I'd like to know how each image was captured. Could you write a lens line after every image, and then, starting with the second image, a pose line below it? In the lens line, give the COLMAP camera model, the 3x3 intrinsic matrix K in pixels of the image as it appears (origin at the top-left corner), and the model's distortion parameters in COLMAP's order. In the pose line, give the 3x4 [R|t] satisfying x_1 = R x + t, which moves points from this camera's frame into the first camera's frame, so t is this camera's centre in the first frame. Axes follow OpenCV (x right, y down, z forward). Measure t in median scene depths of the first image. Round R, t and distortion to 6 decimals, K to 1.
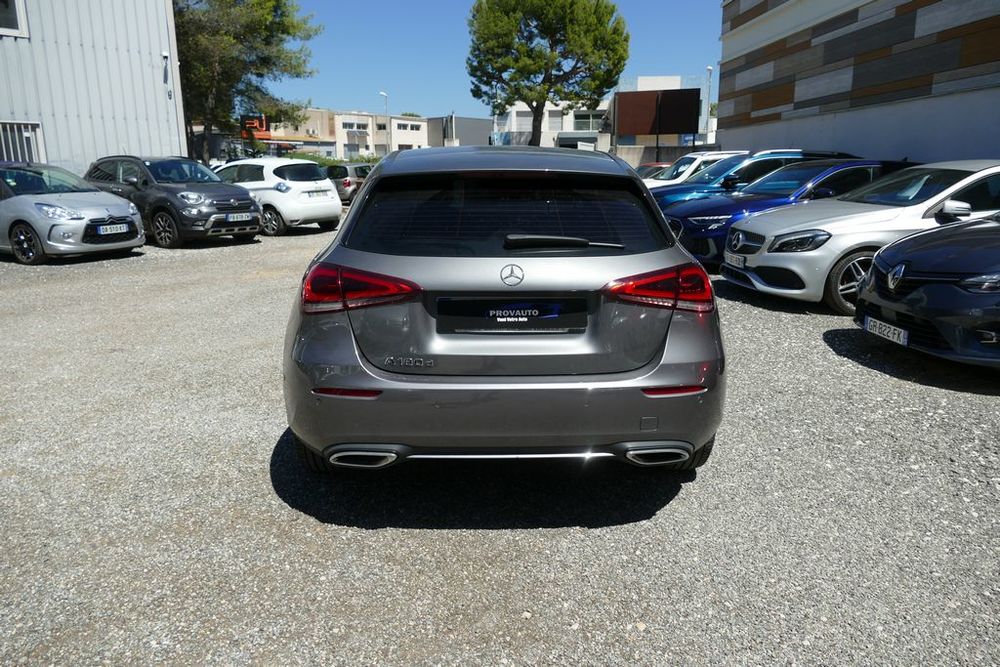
lens RADIAL K [[731.3, 0, 500.0], [0, 731.3, 333.5], [0, 0, 1]] dist [-0.008210, 0.000166]
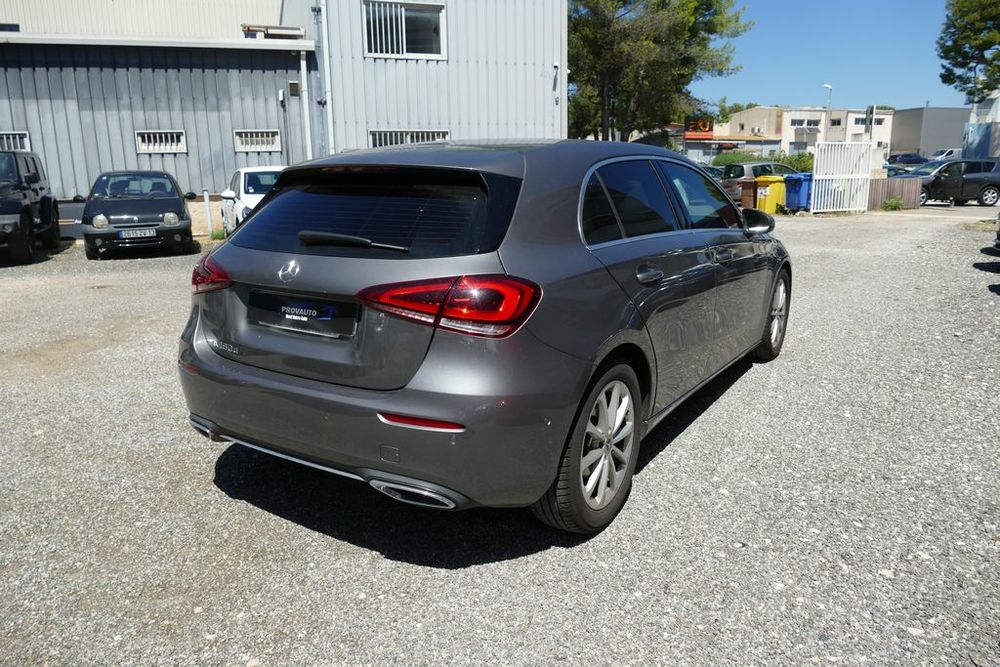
lens RADIAL K [[725.8, 0, 500.0], [0, 725.8, 333.5], [0, 0, 1]] dist [-0.008202, 0.002715]
pose [[0.815765, 0.122794, -0.565198, 0.122911], [-0.121870, 0.991757, 0.039569, -0.010854], [0.565398, 0.036602, 0.824006, 0.056170]]
